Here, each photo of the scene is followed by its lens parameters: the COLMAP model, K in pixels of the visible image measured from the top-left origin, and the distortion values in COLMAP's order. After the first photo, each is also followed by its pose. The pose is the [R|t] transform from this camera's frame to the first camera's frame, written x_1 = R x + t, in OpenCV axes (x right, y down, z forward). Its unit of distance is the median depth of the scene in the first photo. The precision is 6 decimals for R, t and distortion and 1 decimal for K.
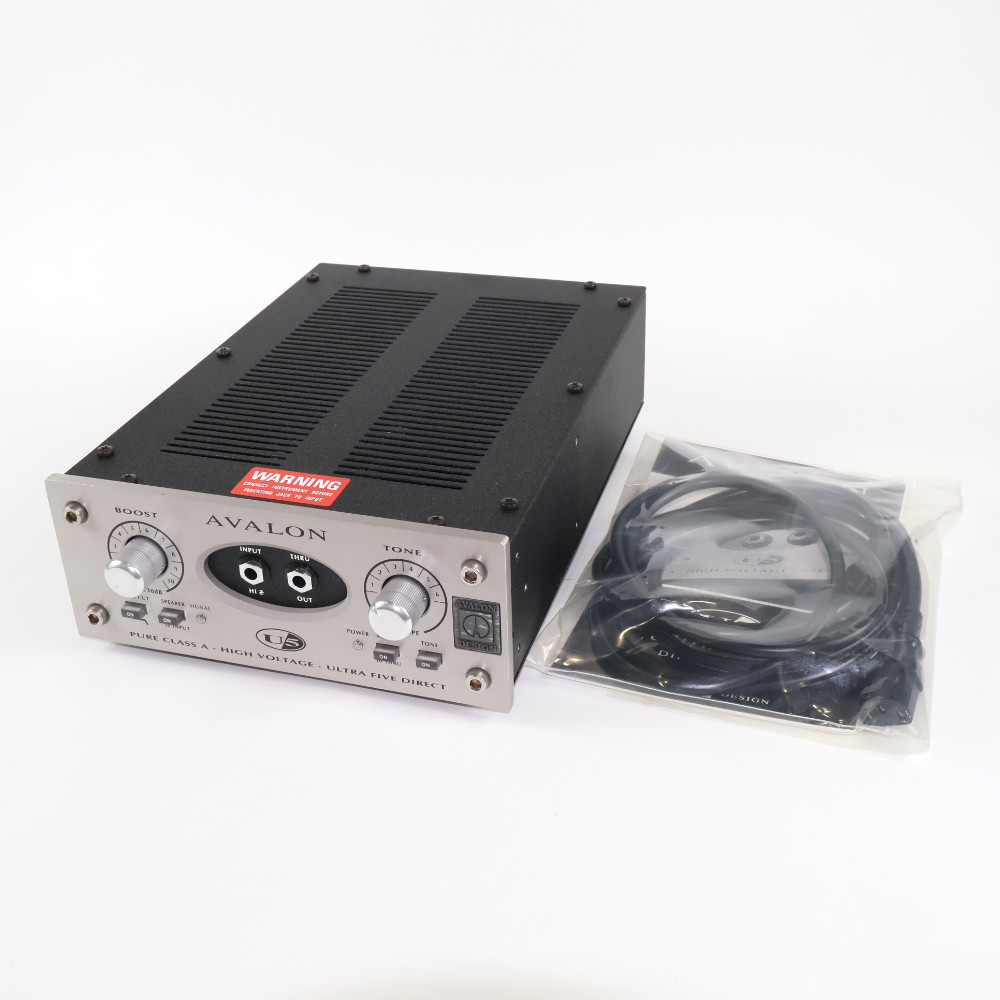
lens RADIAL K [[1275.0, 0, 500.2], [0, 1275.0, 500.0], [0, 0, 1]] dist [-0.013455, 0.000000]
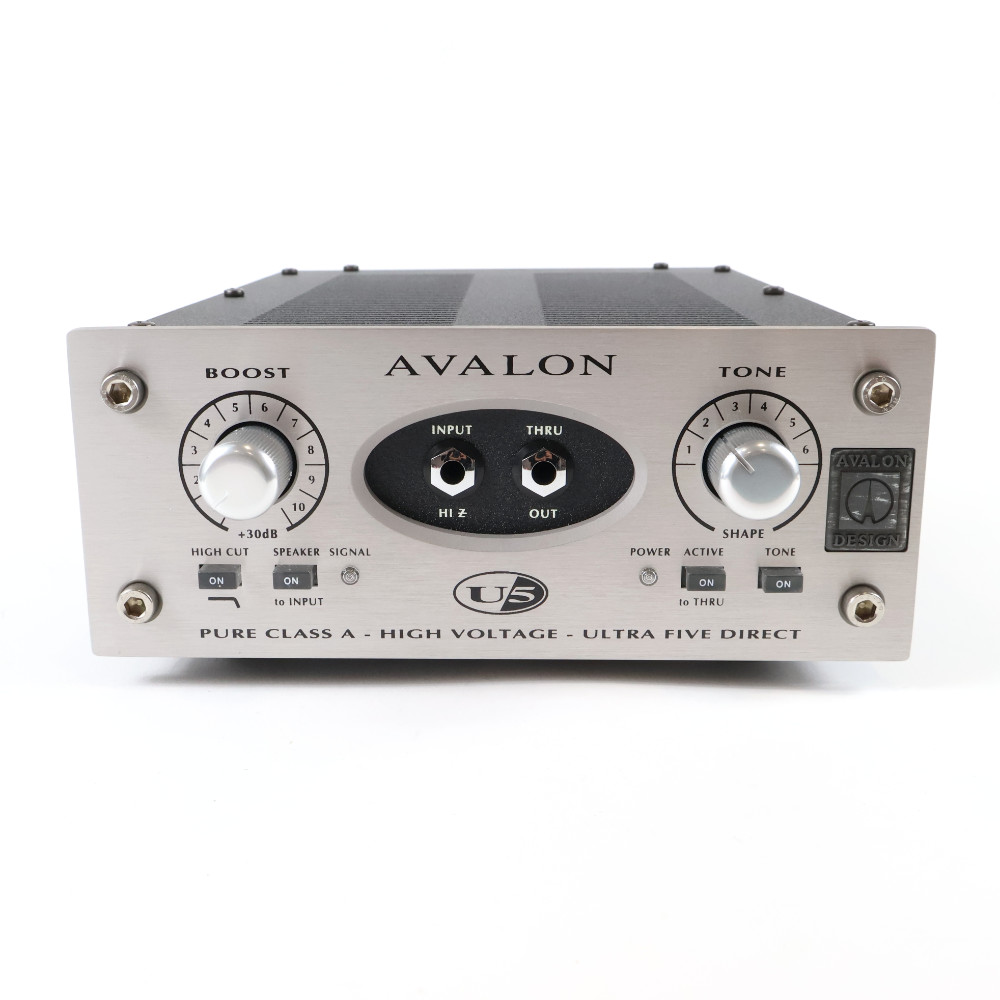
lens RADIAL K [[1275.0, 0, 499.9], [0, 1275.0, 499.6], [0, 0, 1]] dist [-0.013455, 0.000000]
pose [[0.963114, -0.048132, 0.264755, -0.328571], [0.117965, 0.959815, -0.254637, 0.219487], [-0.241859, 0.276476, 0.930089, 0.460559]]
